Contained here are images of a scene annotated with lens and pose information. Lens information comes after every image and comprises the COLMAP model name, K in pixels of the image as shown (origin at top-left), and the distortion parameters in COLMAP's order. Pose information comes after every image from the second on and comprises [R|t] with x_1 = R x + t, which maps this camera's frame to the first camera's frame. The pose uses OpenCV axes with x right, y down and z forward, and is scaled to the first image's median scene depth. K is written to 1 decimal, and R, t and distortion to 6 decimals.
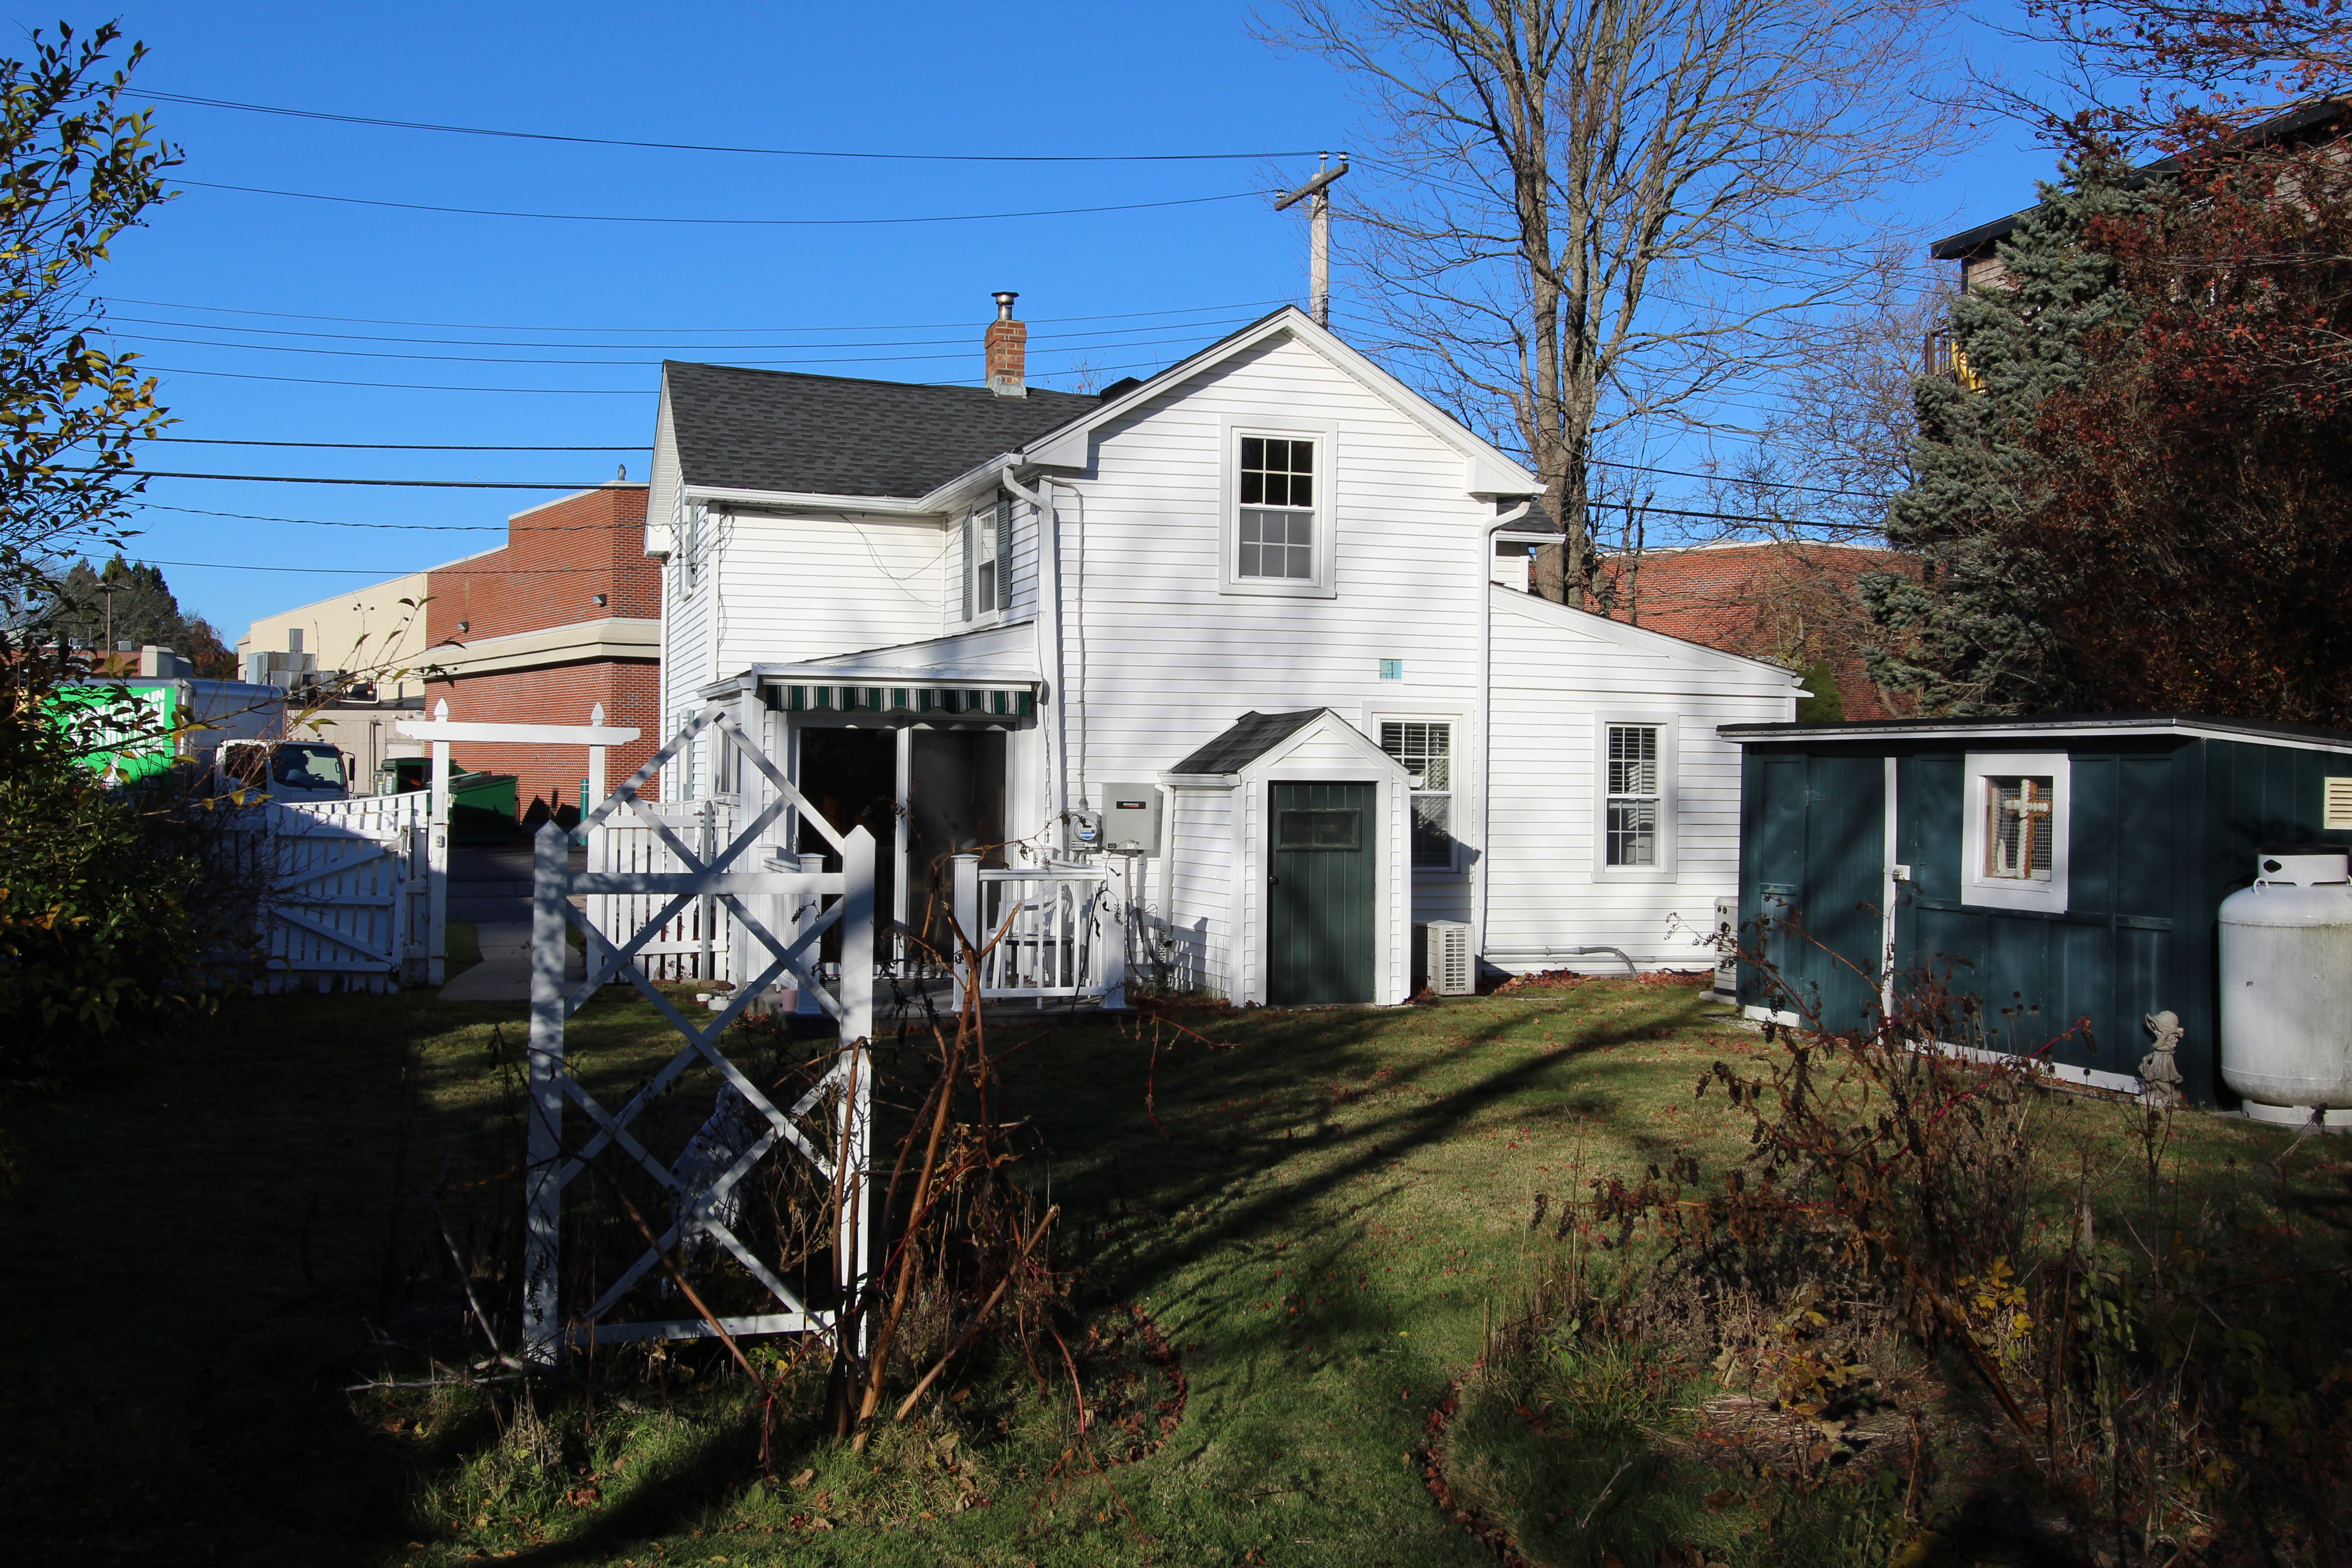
lens RADIAL K [[2224.5, 0, 1163.3], [0, 2224.5, 780.8], [0, 0, 1]] dist [-0.008535, 0.014852]
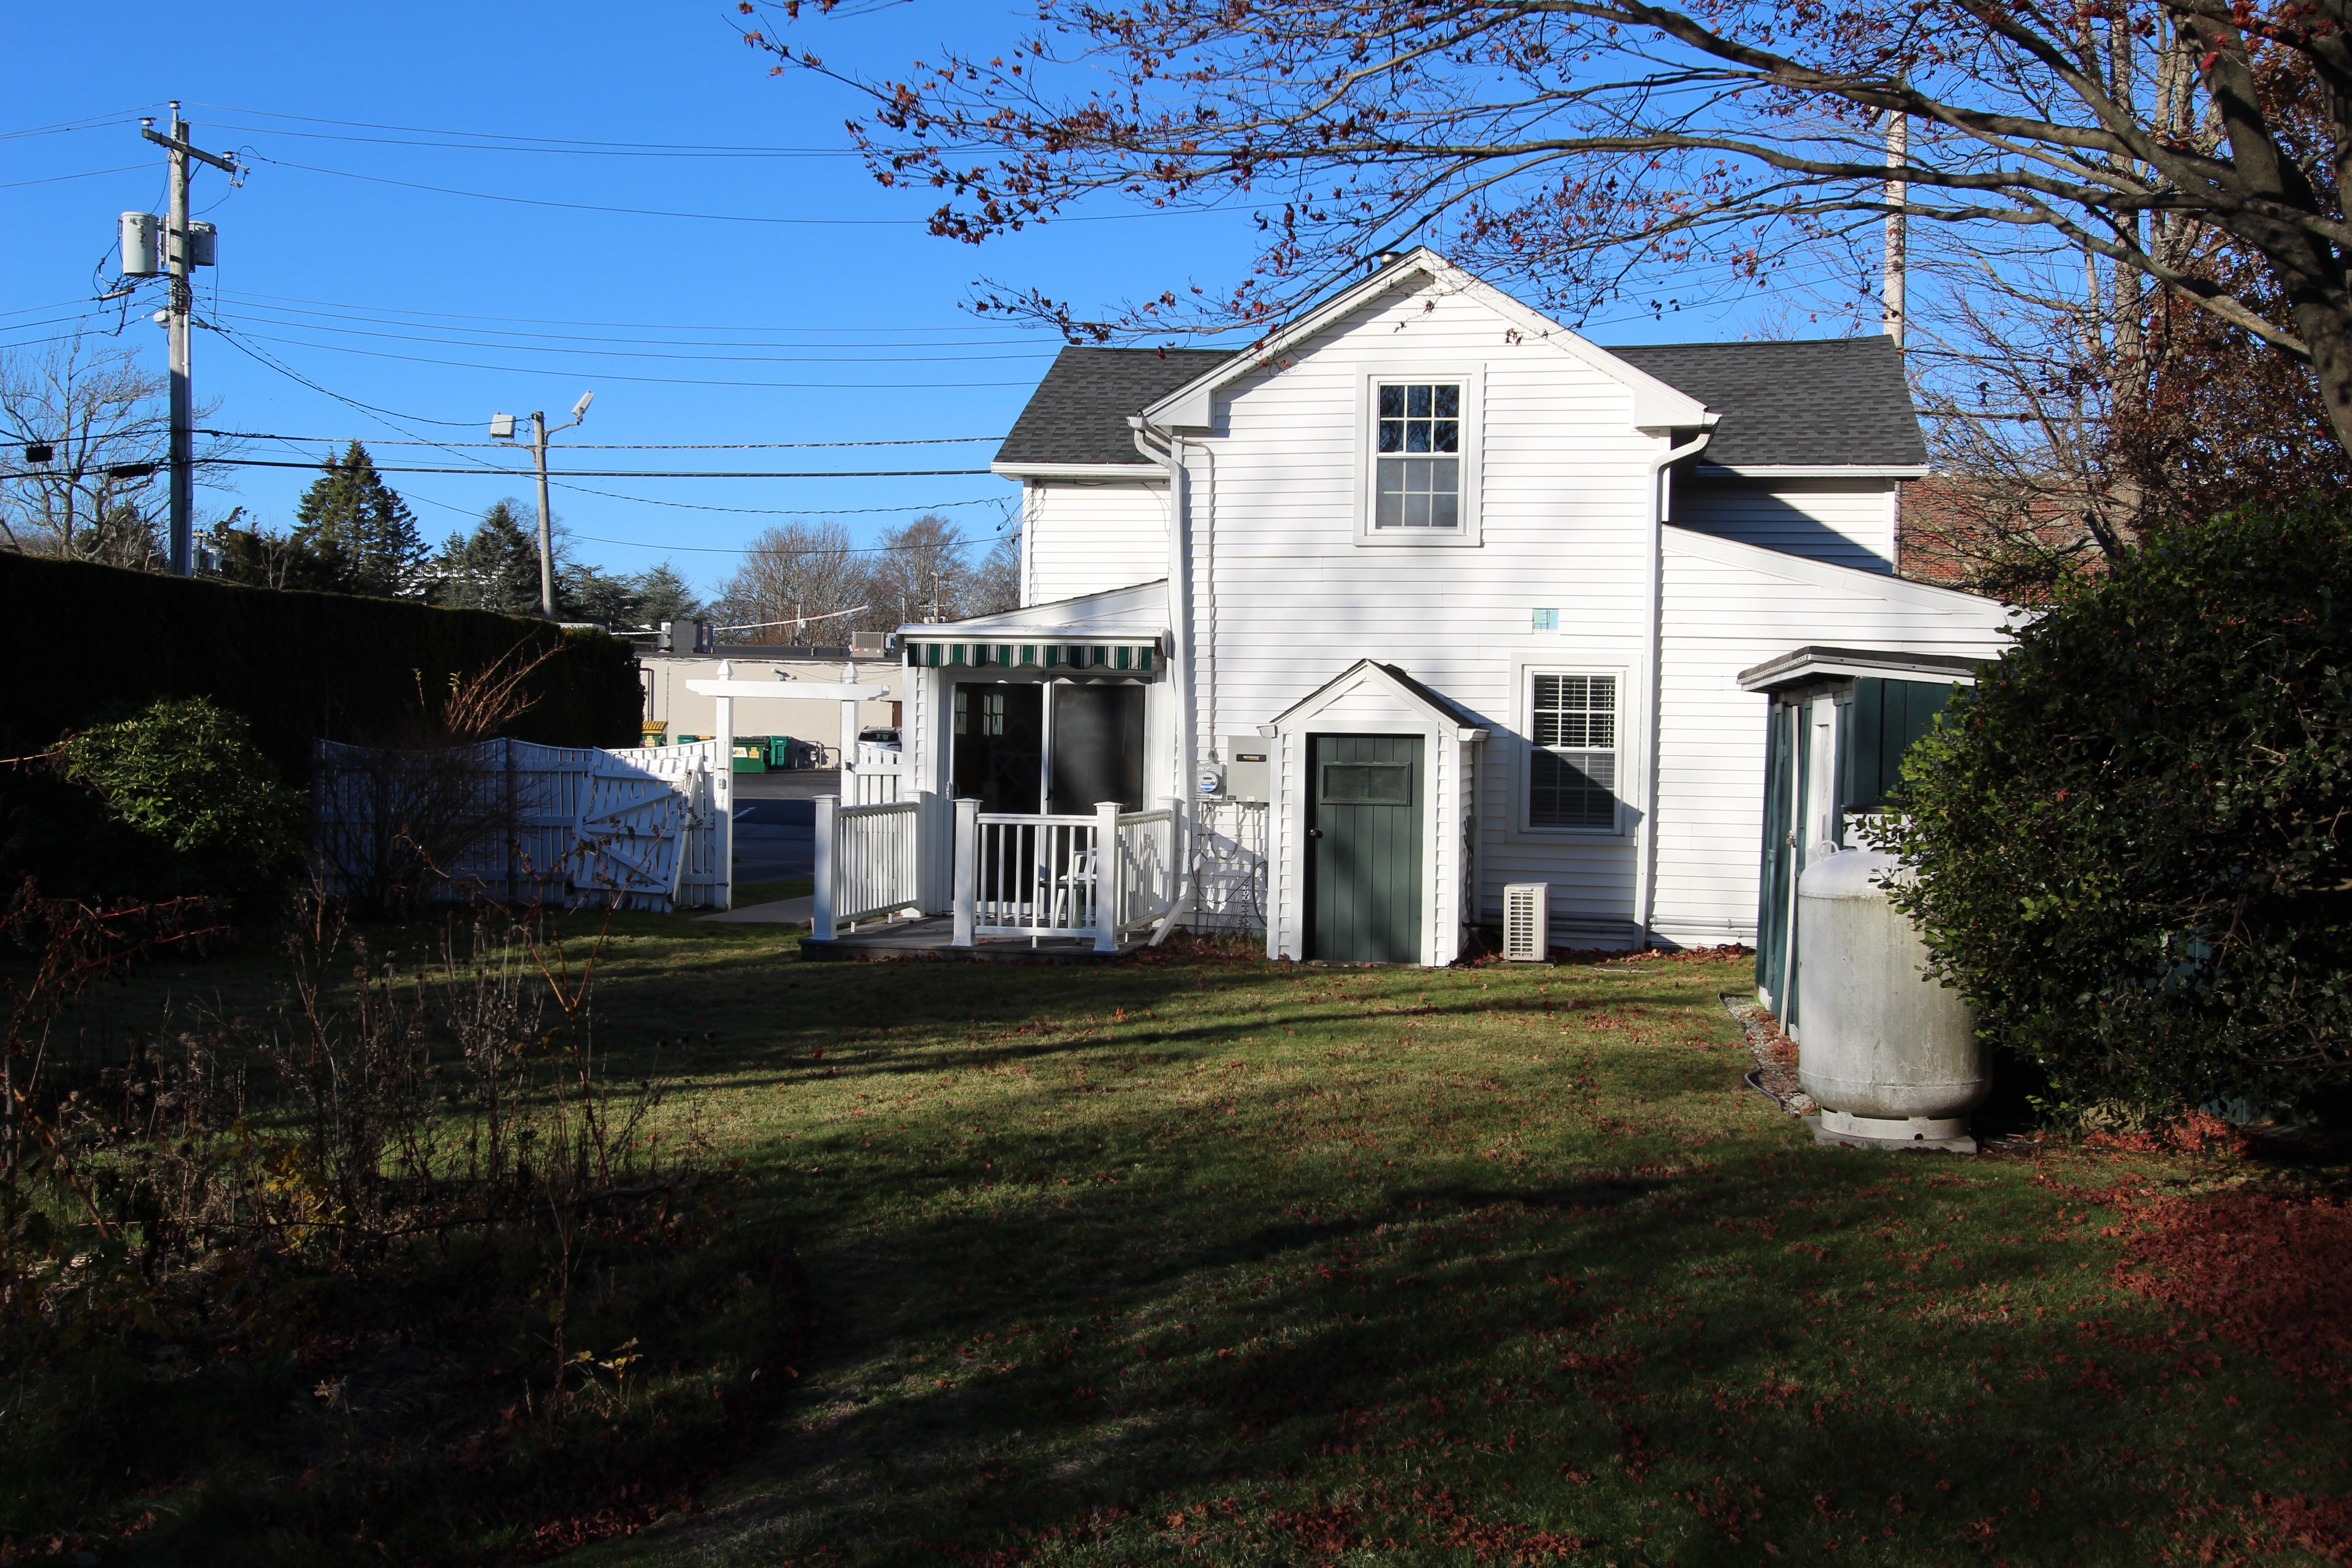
lens RADIAL K [[2224.5, 0, 1163.3], [0, 2224.5, 780.8], [0, 0, 1]] dist [-0.008535, 0.014852]
pose [[0.884117, 0.014429, -0.467044, 0.420710], [-0.008782, 0.999860, 0.014264, 0.007216], [0.467184, -0.008509, 0.884119, 0.087044]]
